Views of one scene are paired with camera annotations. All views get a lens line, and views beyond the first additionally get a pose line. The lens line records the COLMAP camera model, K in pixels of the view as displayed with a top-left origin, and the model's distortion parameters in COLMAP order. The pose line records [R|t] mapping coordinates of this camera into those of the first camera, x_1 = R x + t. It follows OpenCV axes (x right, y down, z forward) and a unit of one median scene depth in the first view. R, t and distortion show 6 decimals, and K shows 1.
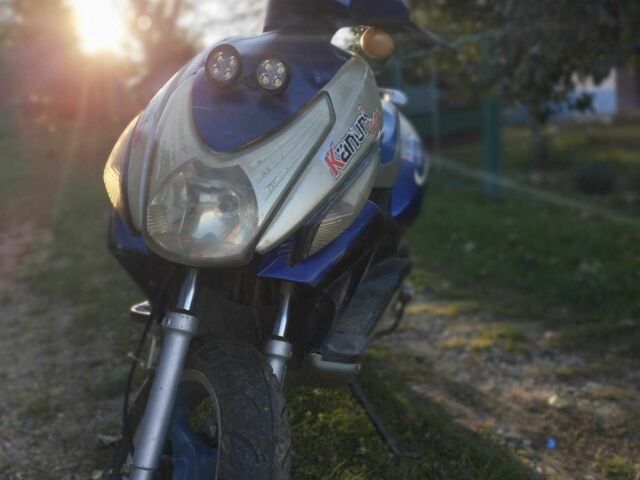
lens RADIAL K [[695.2, 0, 320.0], [0, 695.2, 240.0], [0, 0, 1]] dist [0.031518, -0.009307]
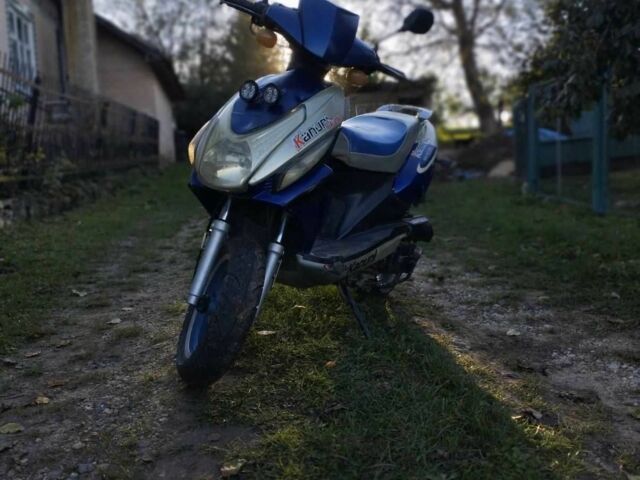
lens RADIAL K [[695.2, 0, 320.0], [0, 695.2, 240.0], [0, 0, 1]] dist [0.031518, -0.009307]
pose [[0.964206, 0.051776, -0.260050, 0.561957], [-0.062181, 0.997554, -0.031940, 0.203309], [0.257760, 0.046967, 0.965067, -0.758120]]
